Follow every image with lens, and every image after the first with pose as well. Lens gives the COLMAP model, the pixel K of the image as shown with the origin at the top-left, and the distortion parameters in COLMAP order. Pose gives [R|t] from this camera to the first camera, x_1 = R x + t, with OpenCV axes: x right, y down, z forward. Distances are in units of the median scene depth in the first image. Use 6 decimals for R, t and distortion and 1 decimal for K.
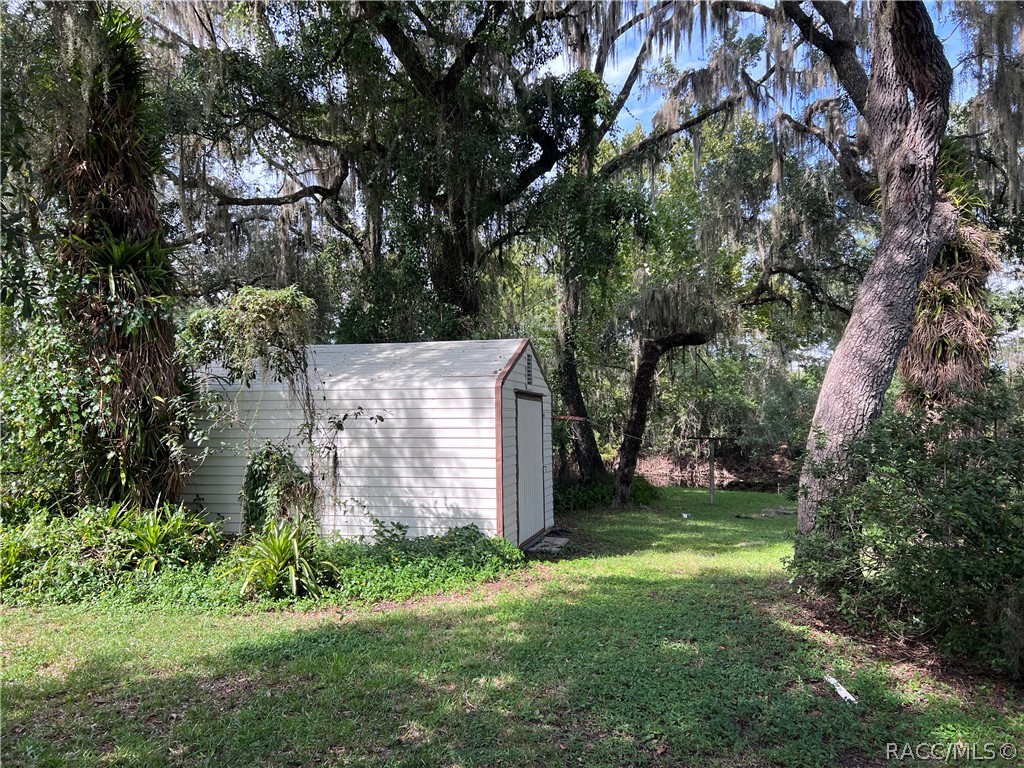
lens RADIAL K [[779.3, 0, 512.0], [0, 779.3, 384.0], [0, 0, 1]] dist [0.027268, -0.003859]
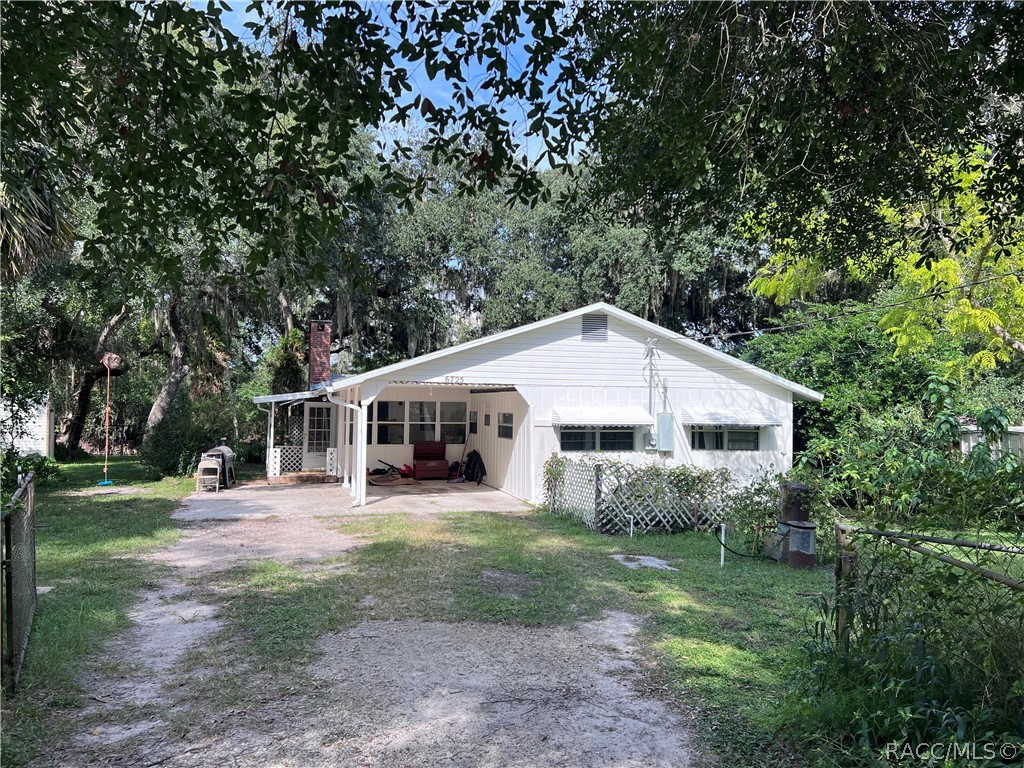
lens RADIAL K [[779.3, 0, 512.0], [0, 779.3, 384.0], [0, 0, 1]] dist [0.027268, -0.003859]
pose [[0.763174, 0.028780, 0.645552, -0.271042], [-0.038616, 0.999254, 0.001103, -0.074764], [-0.645038, -0.025771, 0.763716, -1.124284]]
